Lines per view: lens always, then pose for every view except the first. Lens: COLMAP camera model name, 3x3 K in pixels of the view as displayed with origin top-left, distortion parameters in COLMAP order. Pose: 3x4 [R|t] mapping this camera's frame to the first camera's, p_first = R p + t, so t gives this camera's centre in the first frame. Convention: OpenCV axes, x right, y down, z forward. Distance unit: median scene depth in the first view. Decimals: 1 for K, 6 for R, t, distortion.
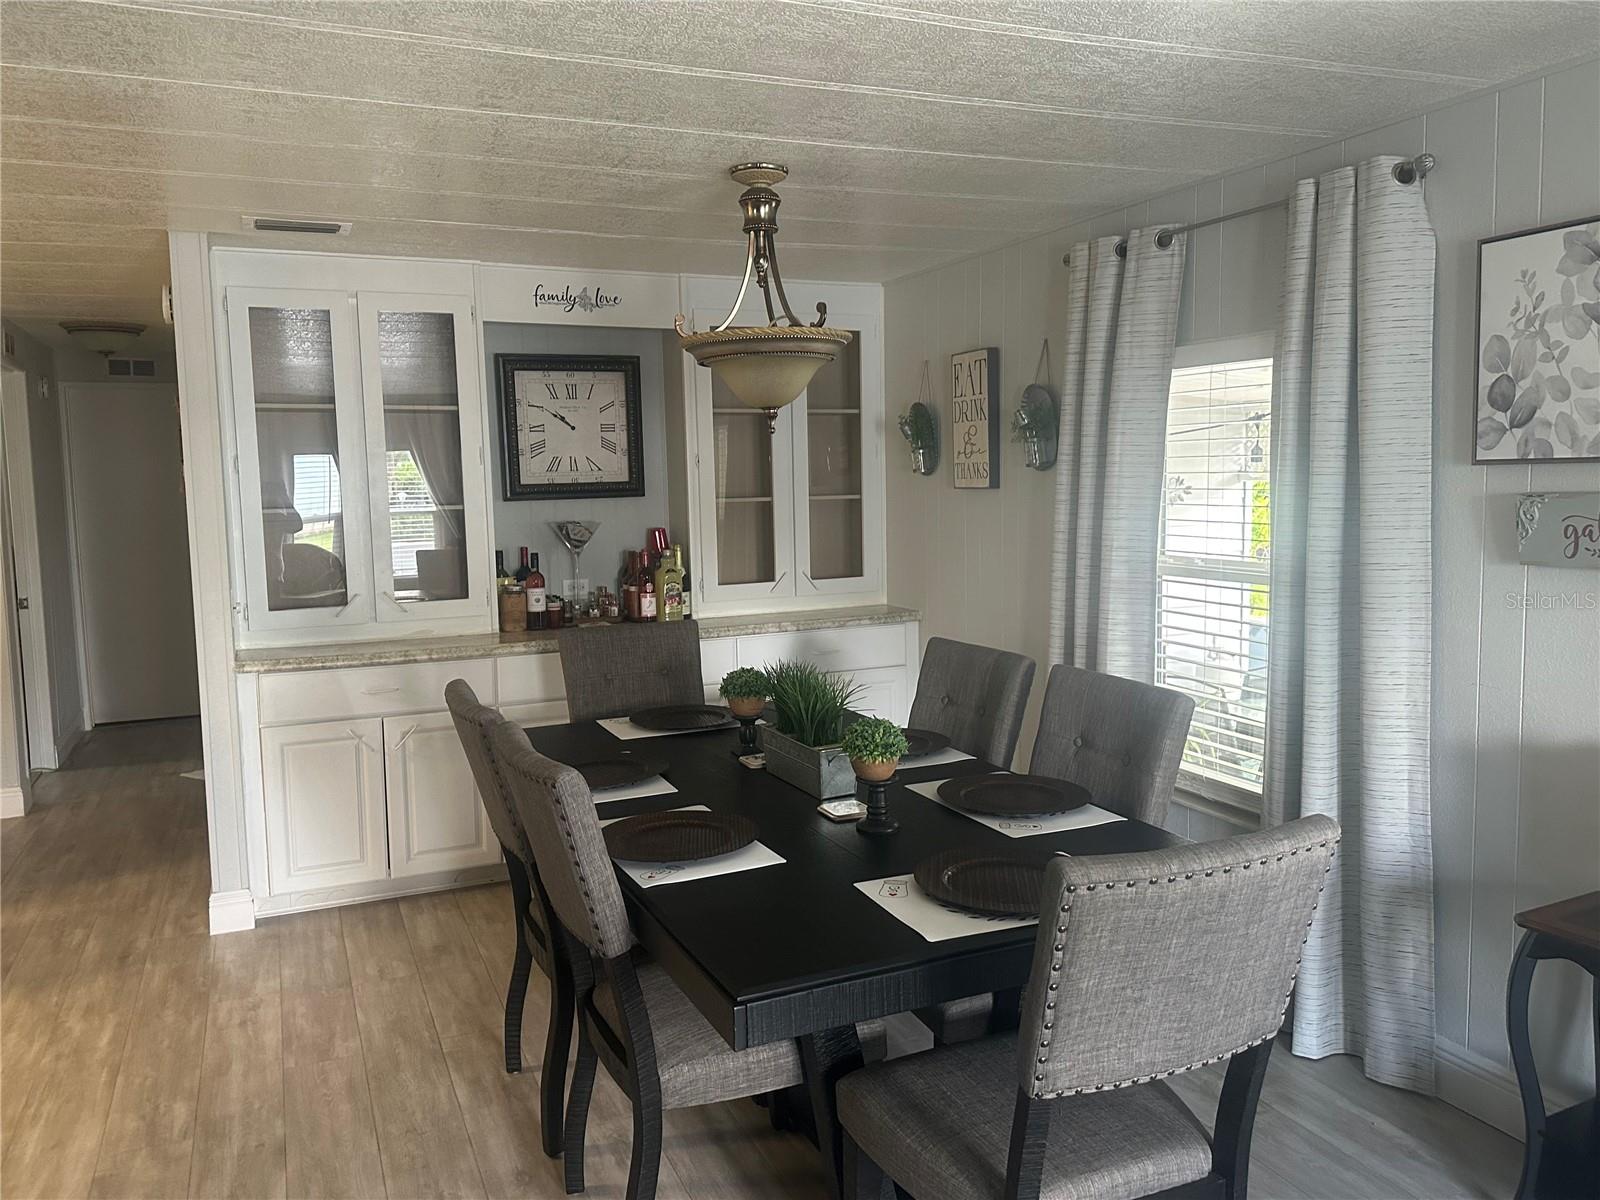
lens RADIAL K [[1218.4, 0, 800.4], [0, 1218.4, 593.7], [0, 0, 1]] dist [0.064414, -0.039536]
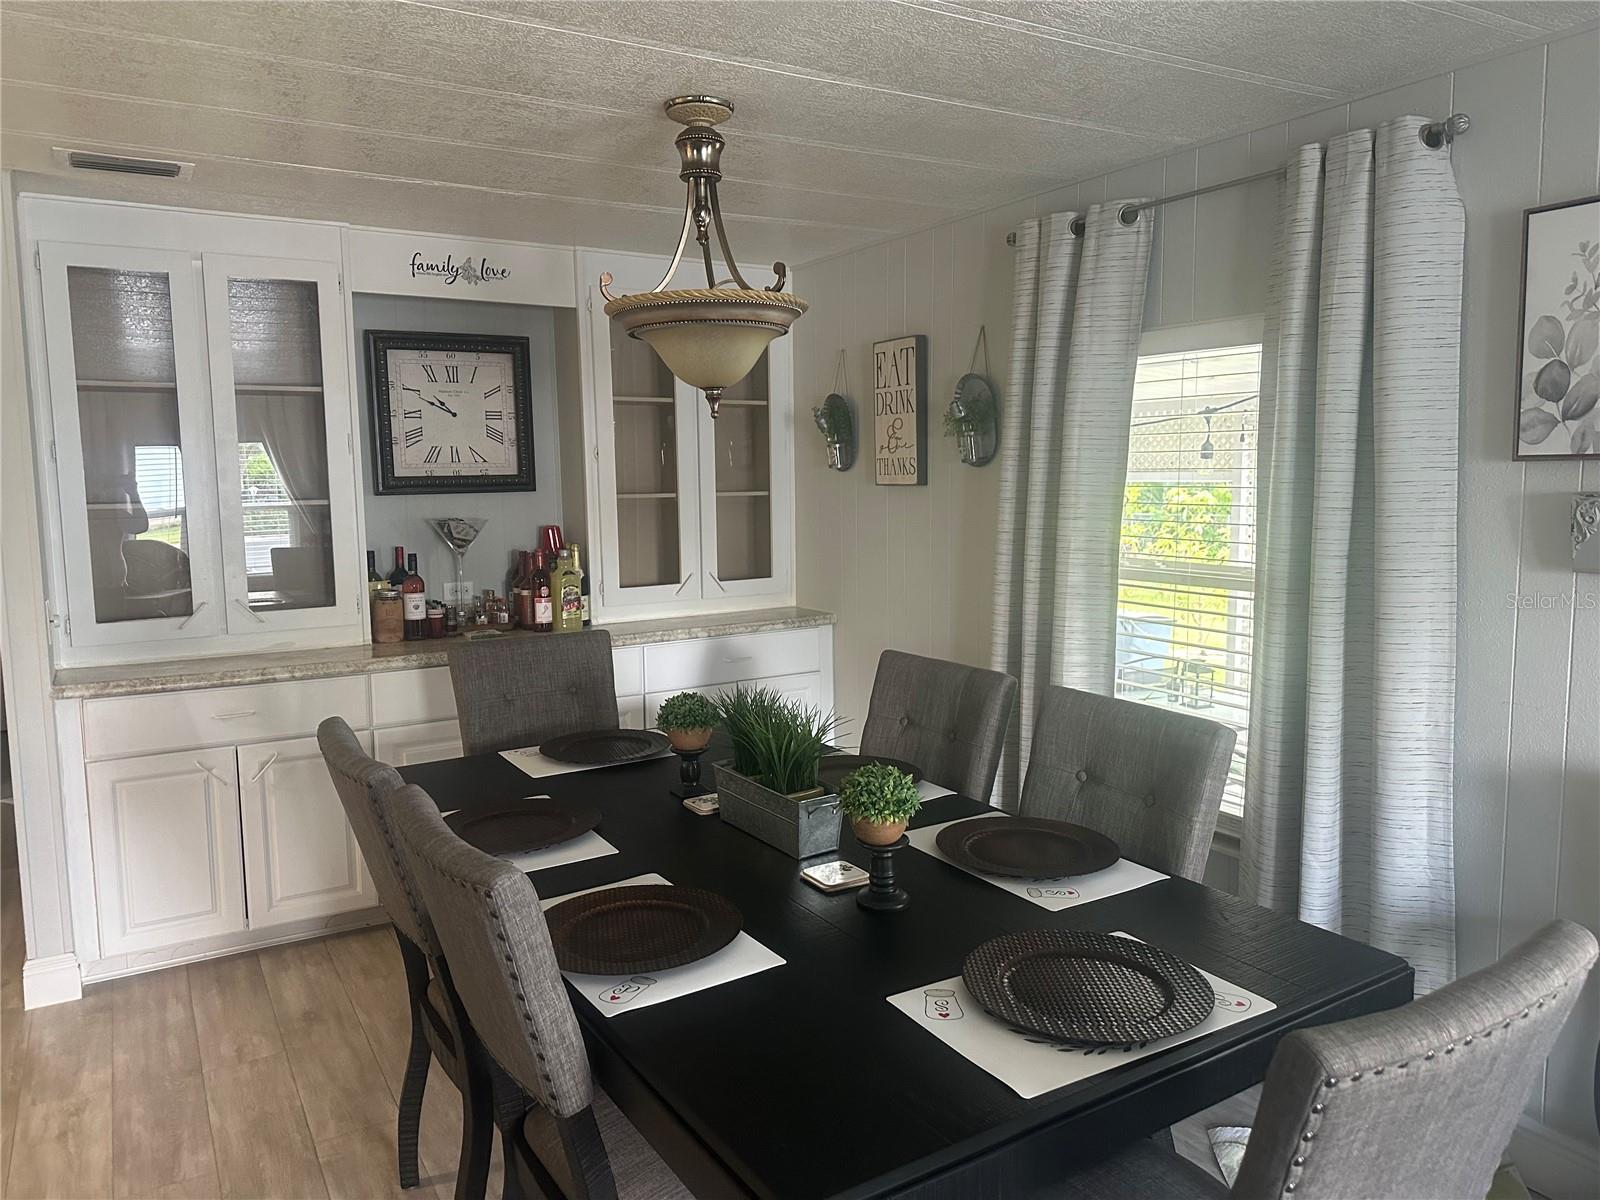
lens RADIAL K [[1129.5, 0, 793.4], [0, 1129.5, 592.9], [0, 0, 1]] dist [0.023542, -0.014881]
pose [[0.991656, -0.006251, 0.128760, -0.064629], [0.005225, 0.999952, 0.008305, -0.013699], [-0.128806, -0.007563, 0.991641, 0.189814]]
